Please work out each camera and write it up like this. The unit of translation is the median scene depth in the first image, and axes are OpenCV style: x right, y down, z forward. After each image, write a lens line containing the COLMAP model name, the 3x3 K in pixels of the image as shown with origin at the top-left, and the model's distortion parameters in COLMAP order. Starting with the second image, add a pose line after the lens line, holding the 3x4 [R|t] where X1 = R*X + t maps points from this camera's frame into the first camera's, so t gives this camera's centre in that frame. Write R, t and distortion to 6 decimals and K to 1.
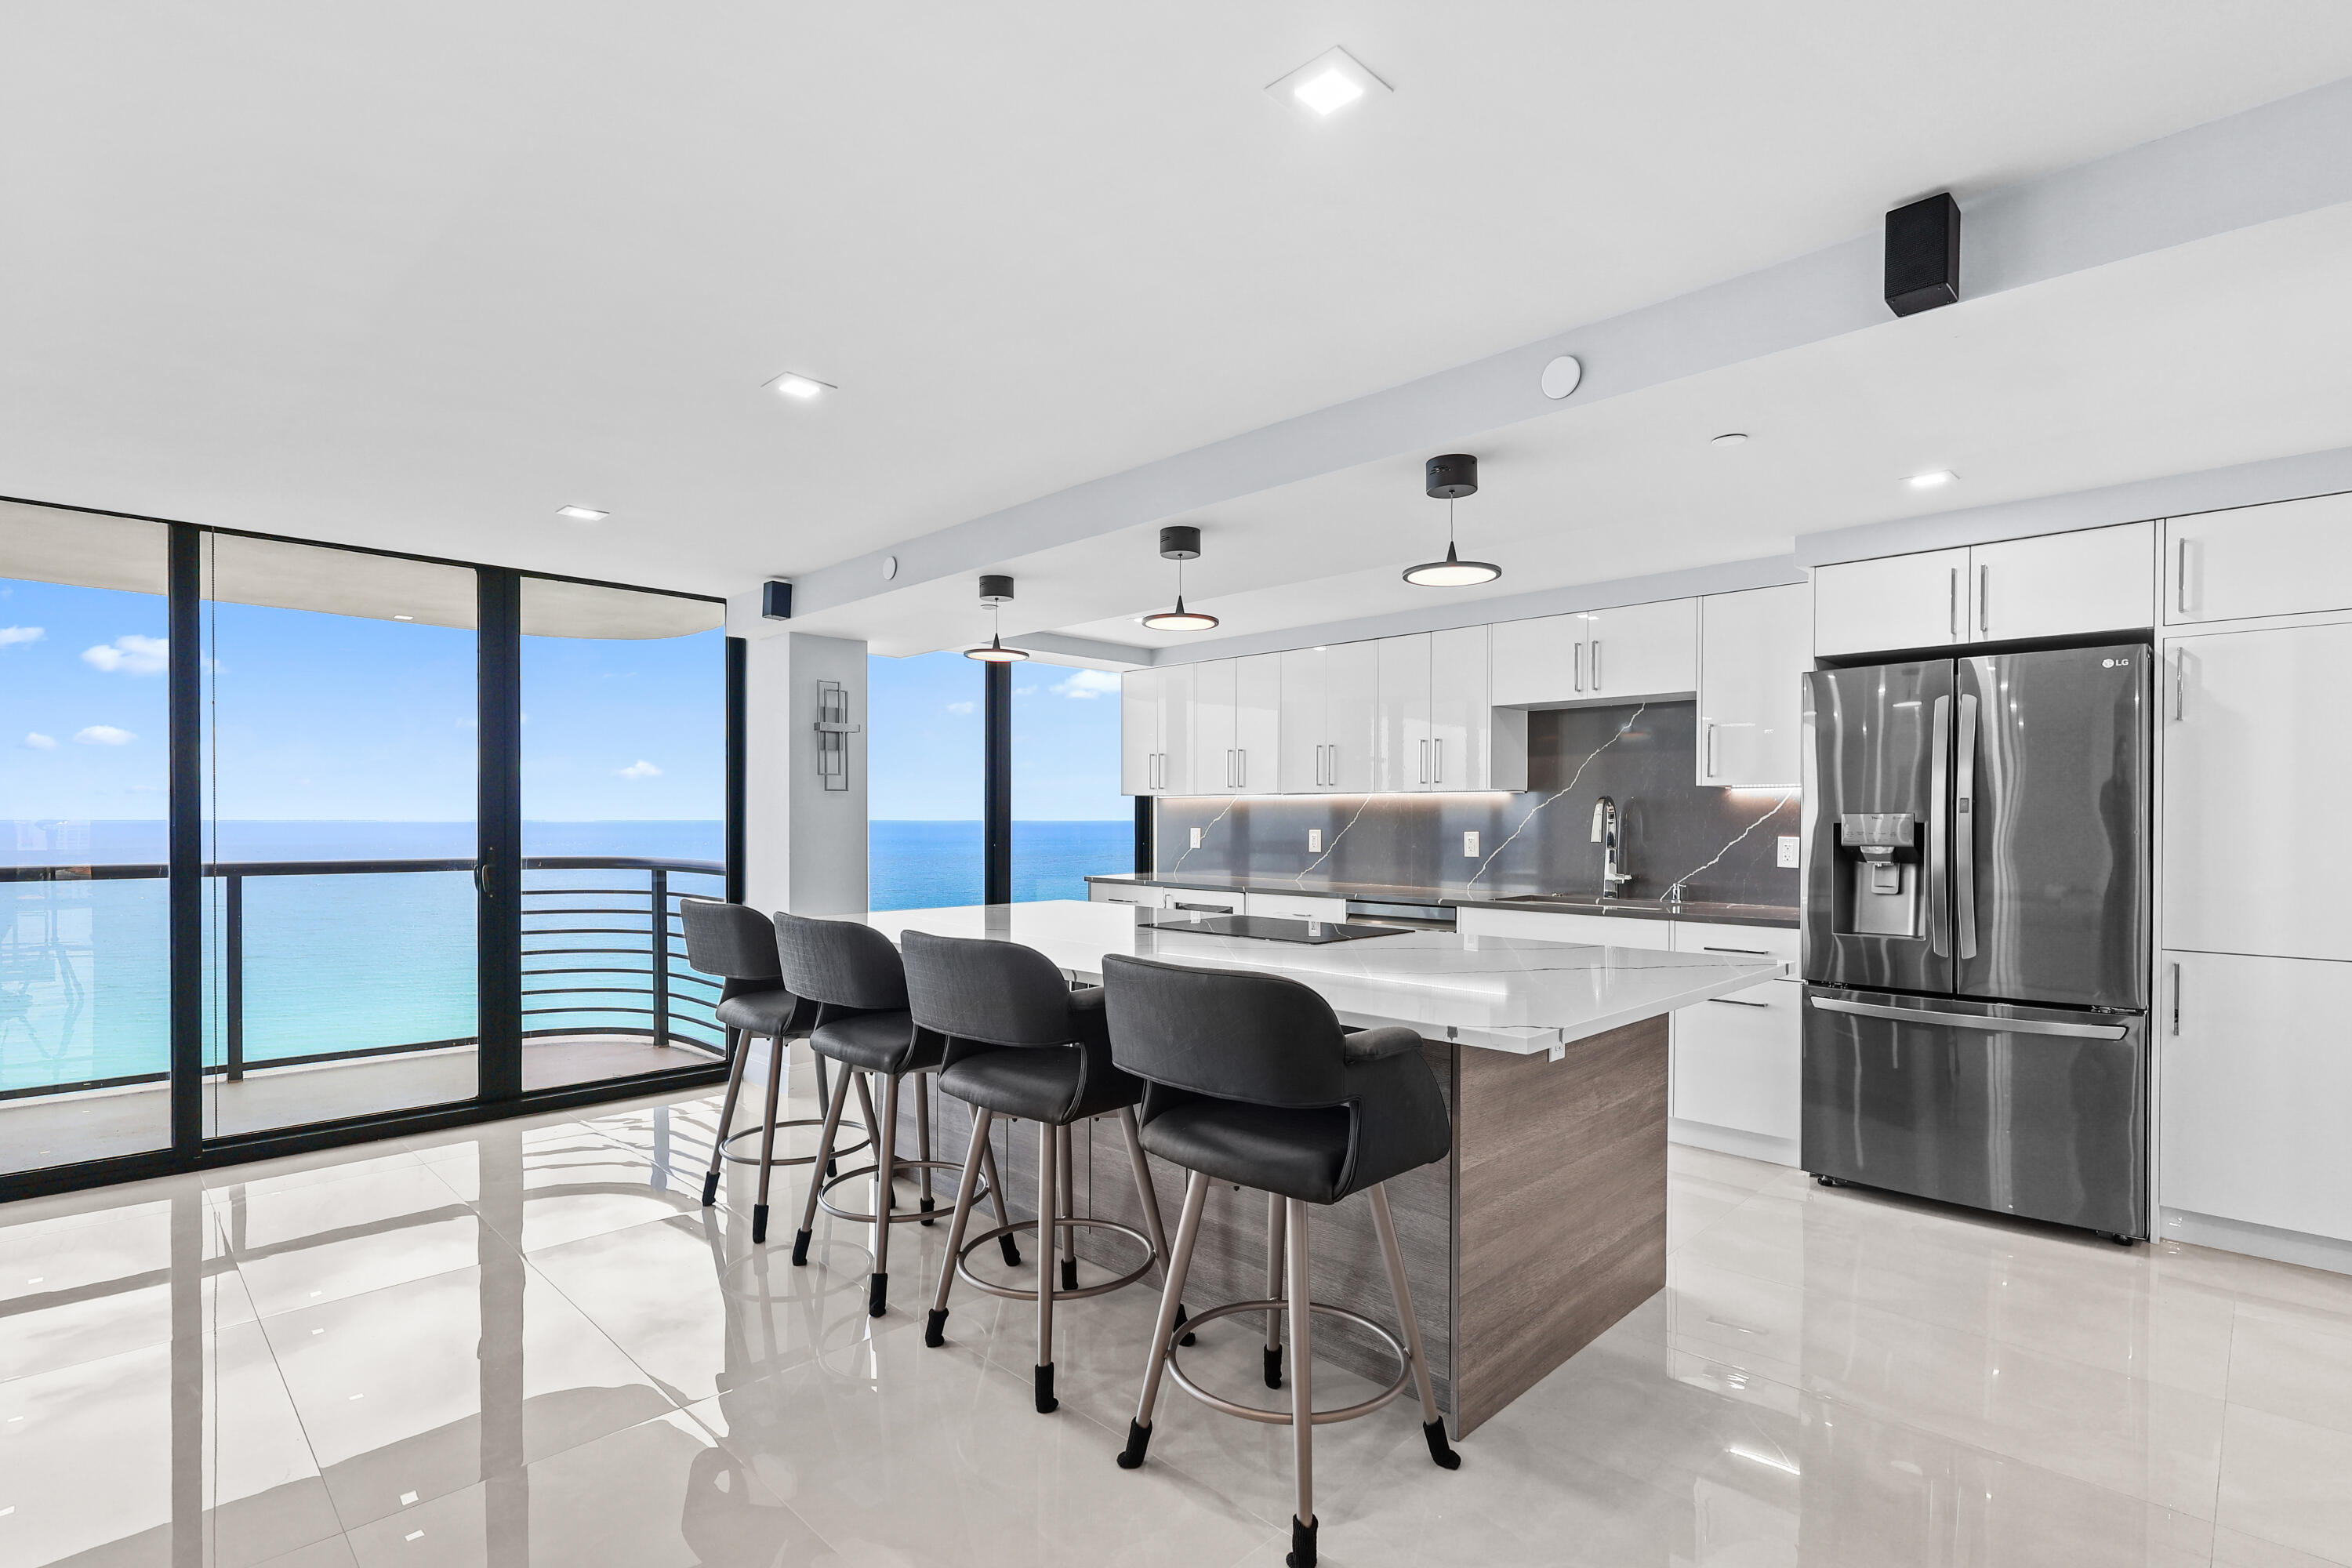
lens RADIAL K [[1114.7, 0, 1173.8], [0, 1114.7, 827.8], [0, 0, 1]] dist [-0.003225, -0.000107]
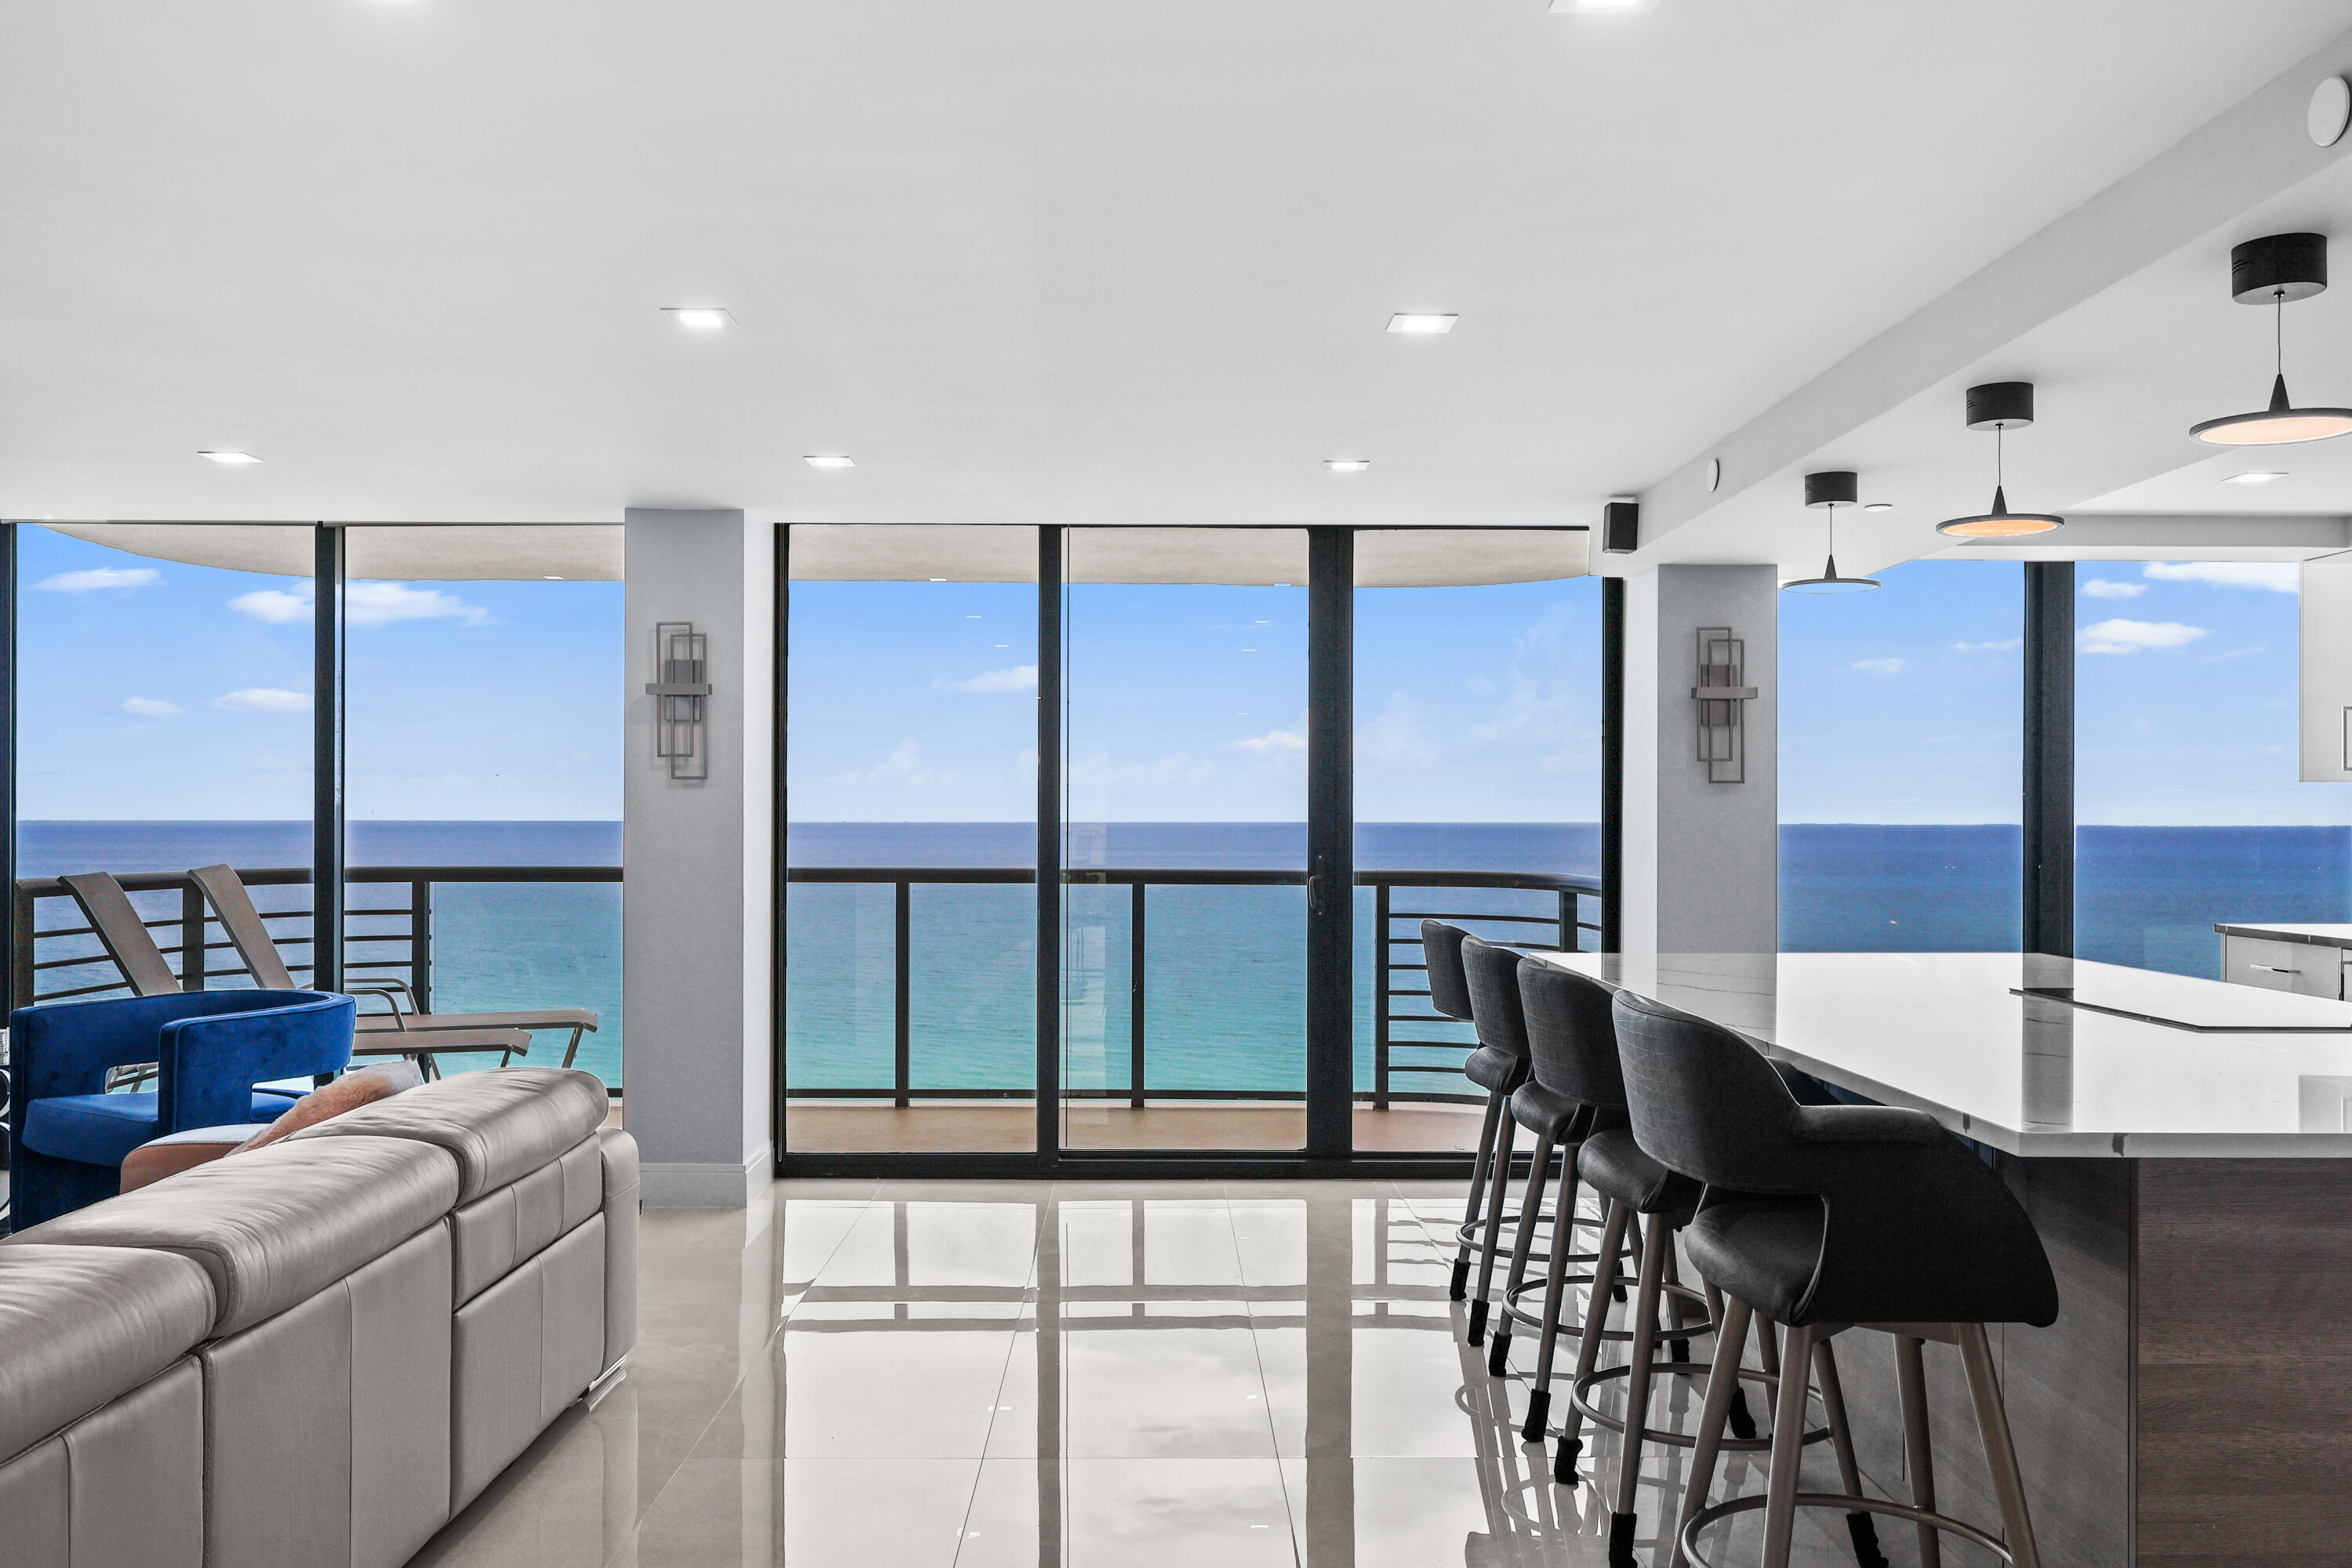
lens RADIAL K [[1868.0, 0, 1167.8], [0, 1868.0, 815.3], [0, 0, 1]] dist [0.002745, 0.003525]
pose [[0.712418, -0.000538, -0.701755, 0.368857], [-0.007562, 0.999936, -0.008444, -0.000428], [0.701714, 0.011323, 0.712368, -0.113695]]
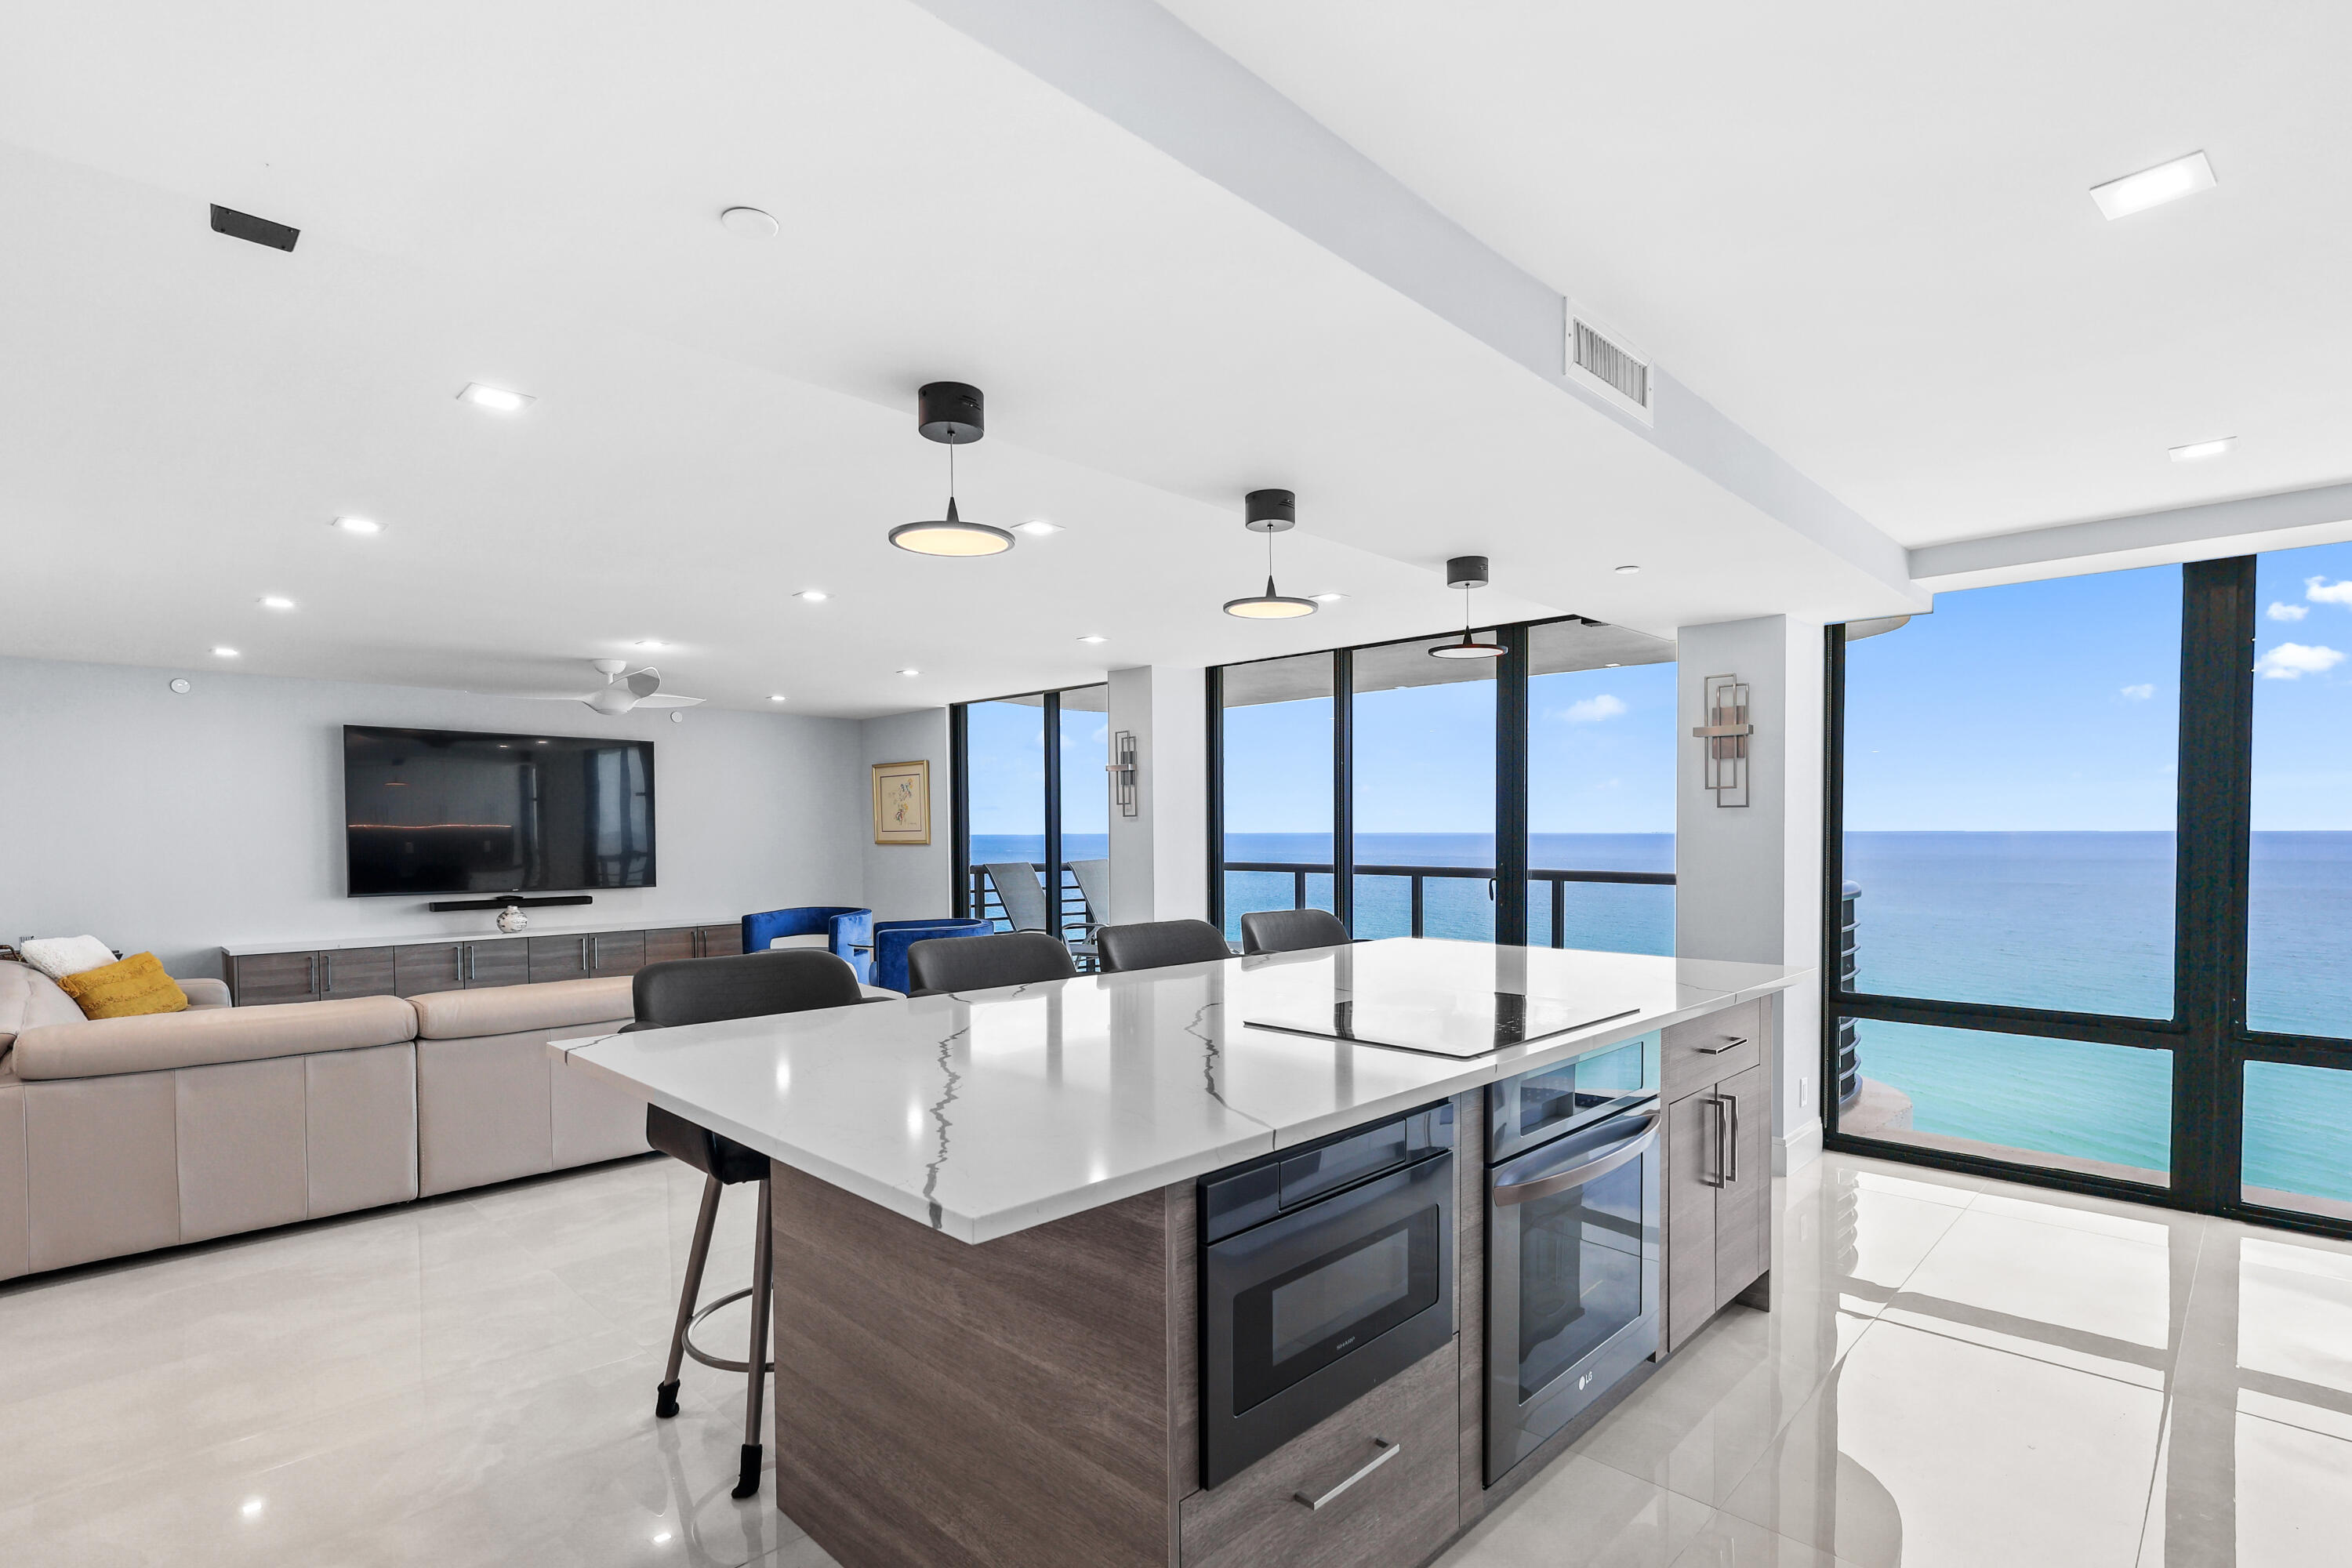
lens RADIAL K [[1127.2, 0, 1164.3], [0, 1127.2, 859.8], [0, 0, 1]] dist [-0.002473, -0.000419]
pose [[0.000078, 0.024457, -0.999701, 0.715966], [-0.004649, 0.999690, 0.024456, -0.017227], [0.999989, 0.004645, 0.000192, 0.788009]]
